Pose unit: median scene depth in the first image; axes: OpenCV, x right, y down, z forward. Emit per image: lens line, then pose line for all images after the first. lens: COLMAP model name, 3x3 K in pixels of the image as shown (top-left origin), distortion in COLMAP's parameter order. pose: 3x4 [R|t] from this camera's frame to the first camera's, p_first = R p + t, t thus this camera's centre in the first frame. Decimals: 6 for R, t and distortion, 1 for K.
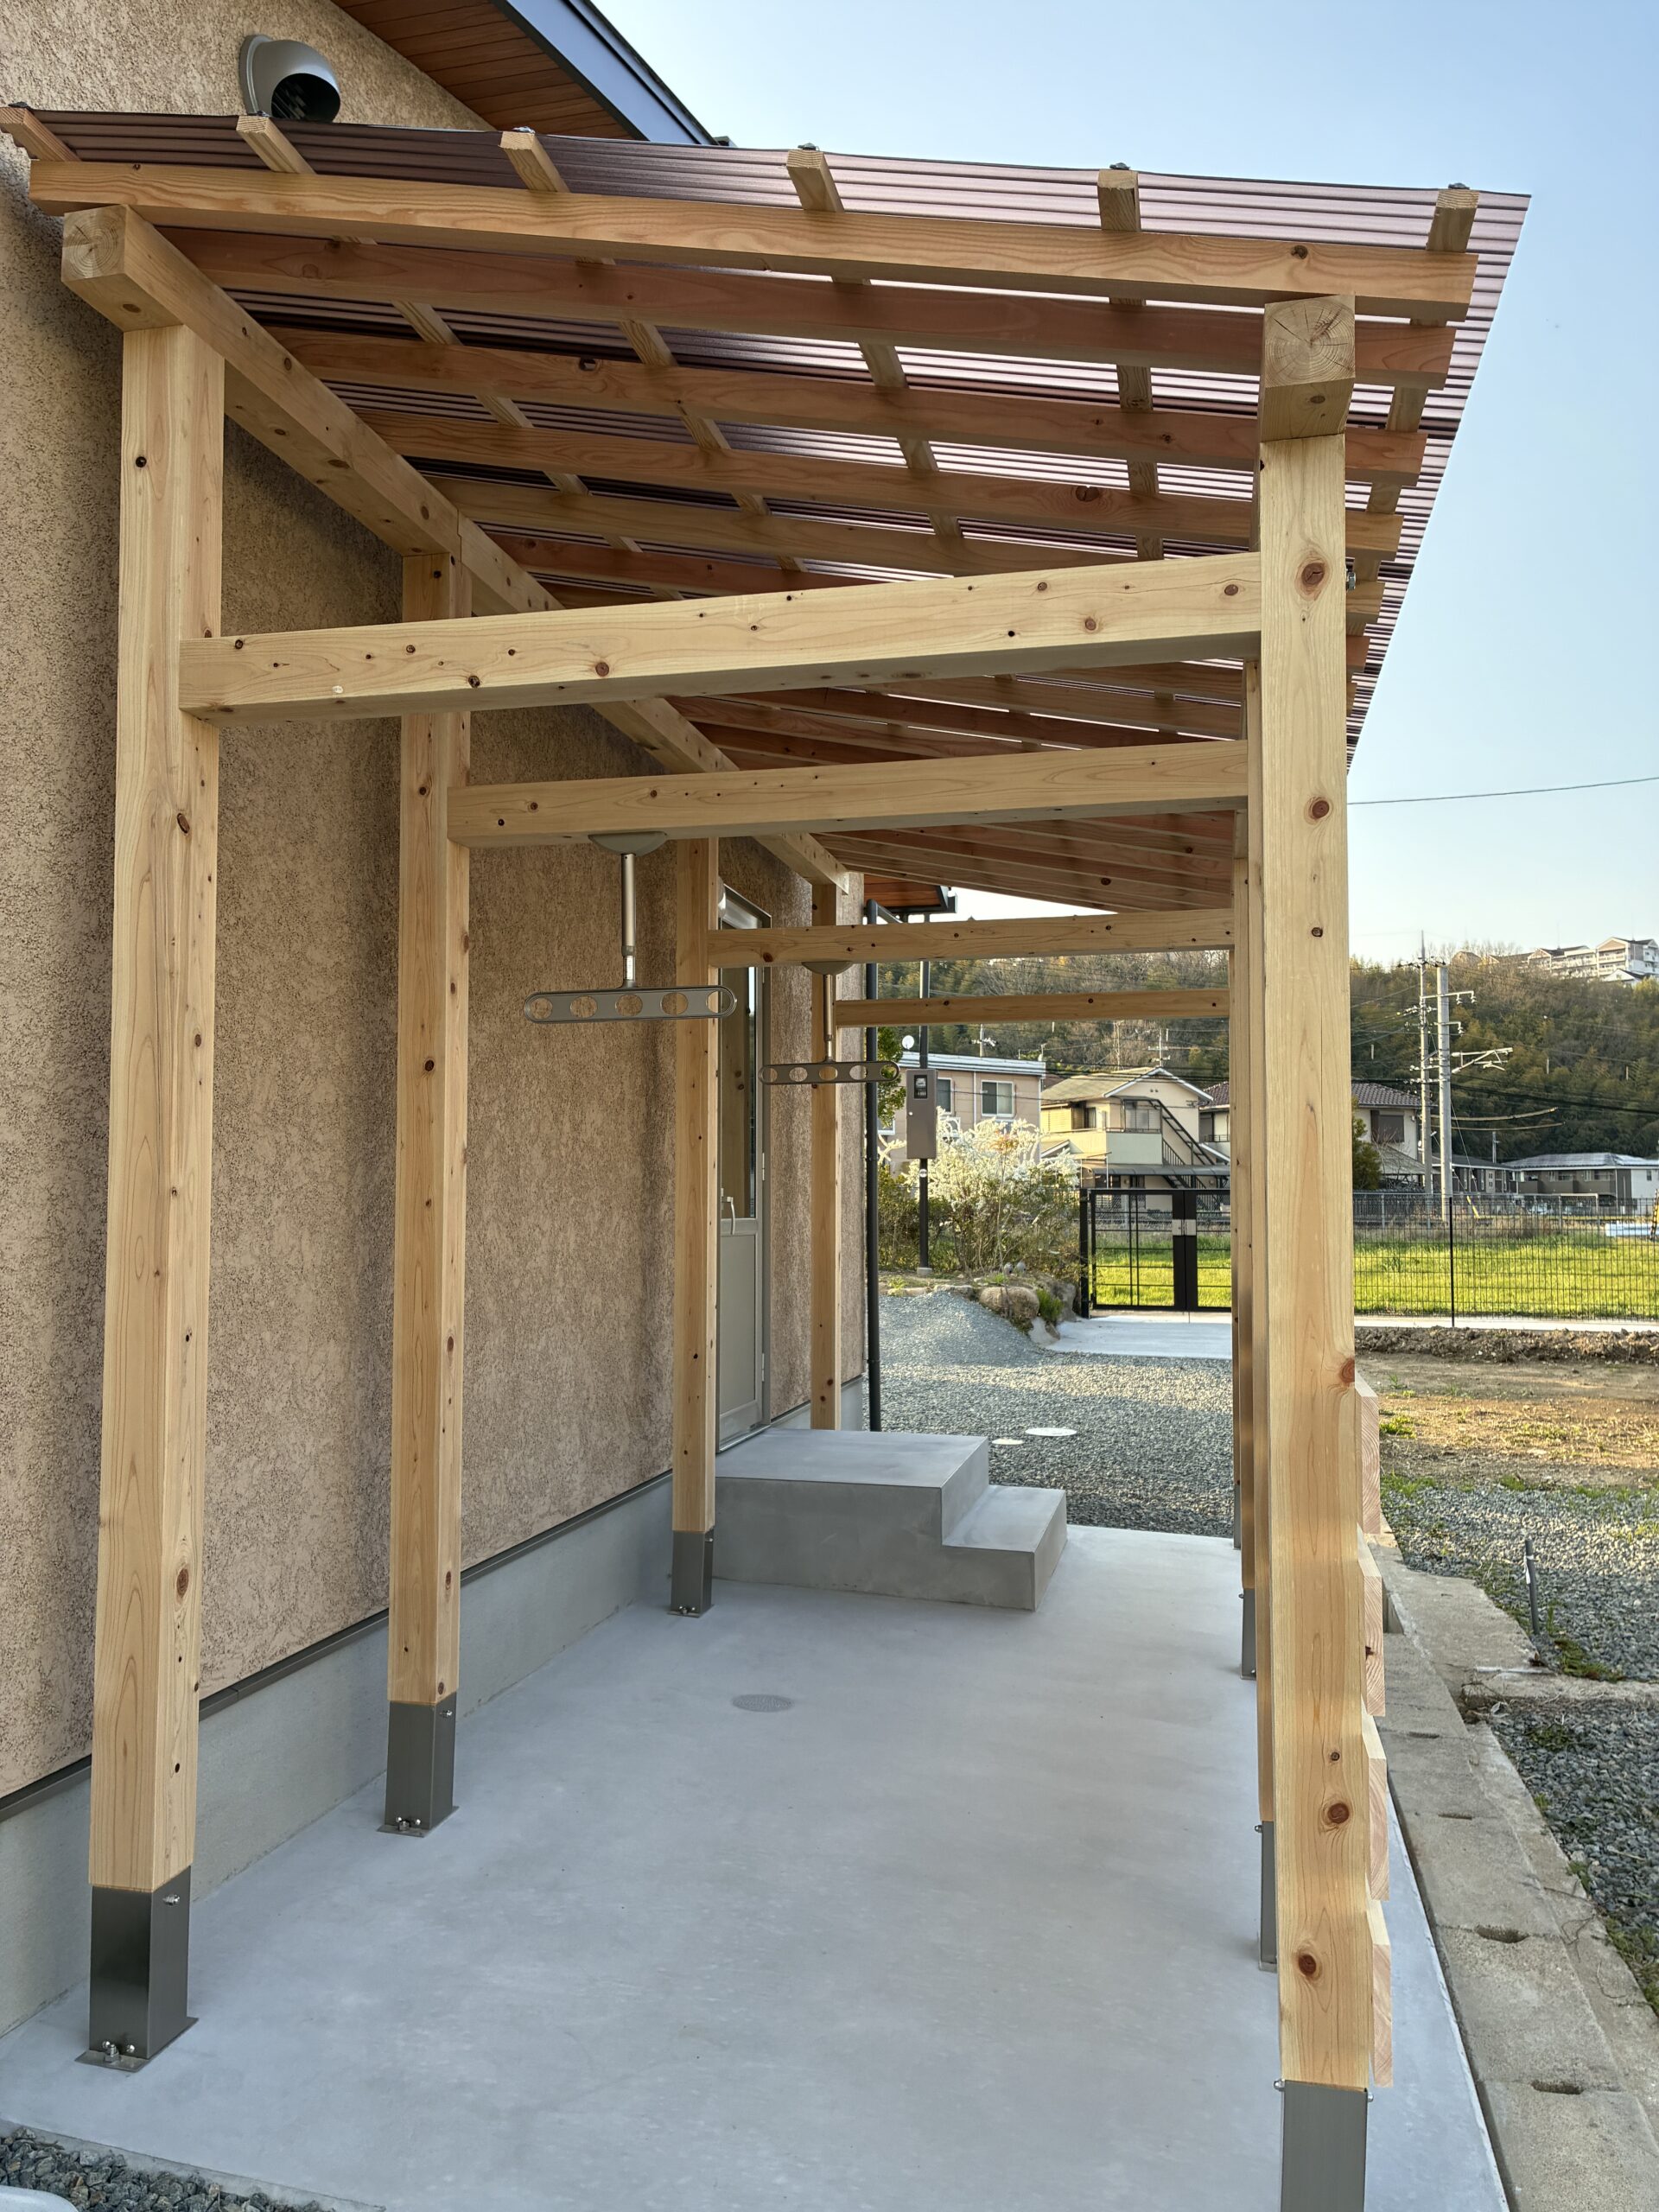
lens RADIAL K [[1669.7, 0, 829.6], [0, 1669.7, 1118.1], [0, 0, 1]] dist [0.053106, -0.059479]
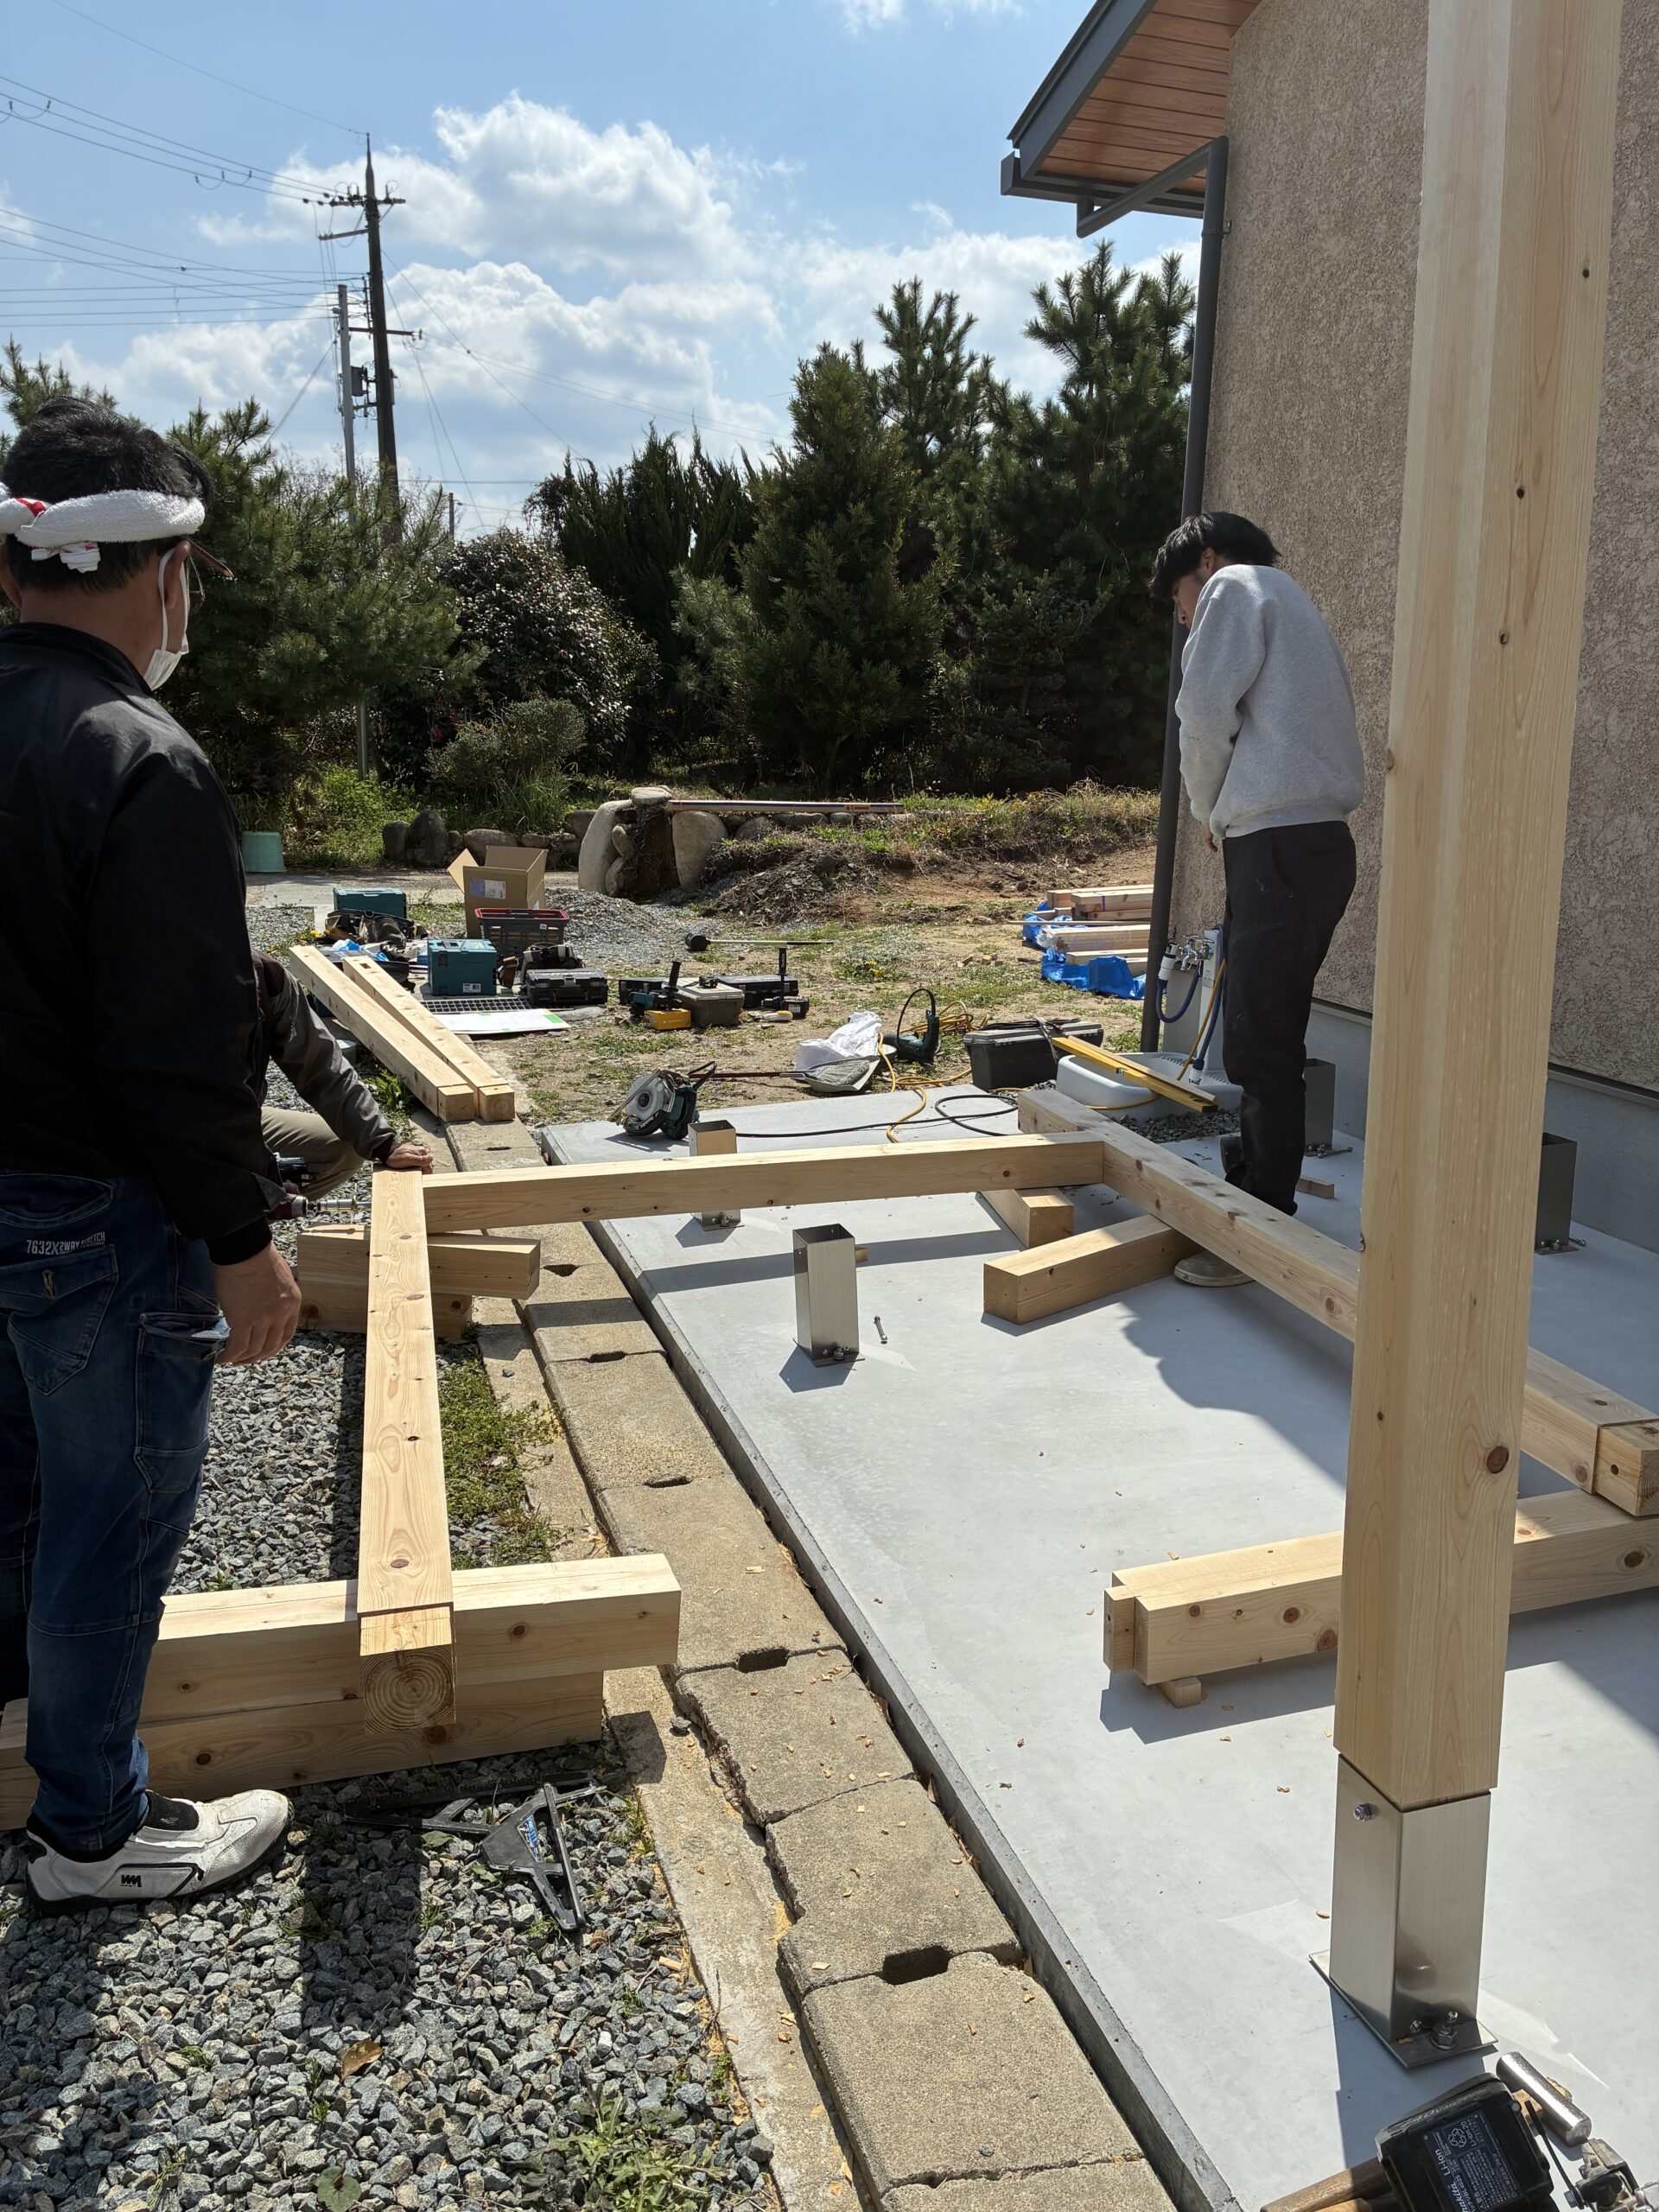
lens RADIAL K [[1669.7, 0, 830.8], [0, 1669.7, 1111.3], [0, 0, 1]] dist [0.053106, -0.059479]
pose [[-0.857850, 0.094788, -0.505083, 0.723995], [0.001547, 0.983314, 0.181910, 0.124456], [0.513898, 0.155271, -0.843682, 1.699070]]
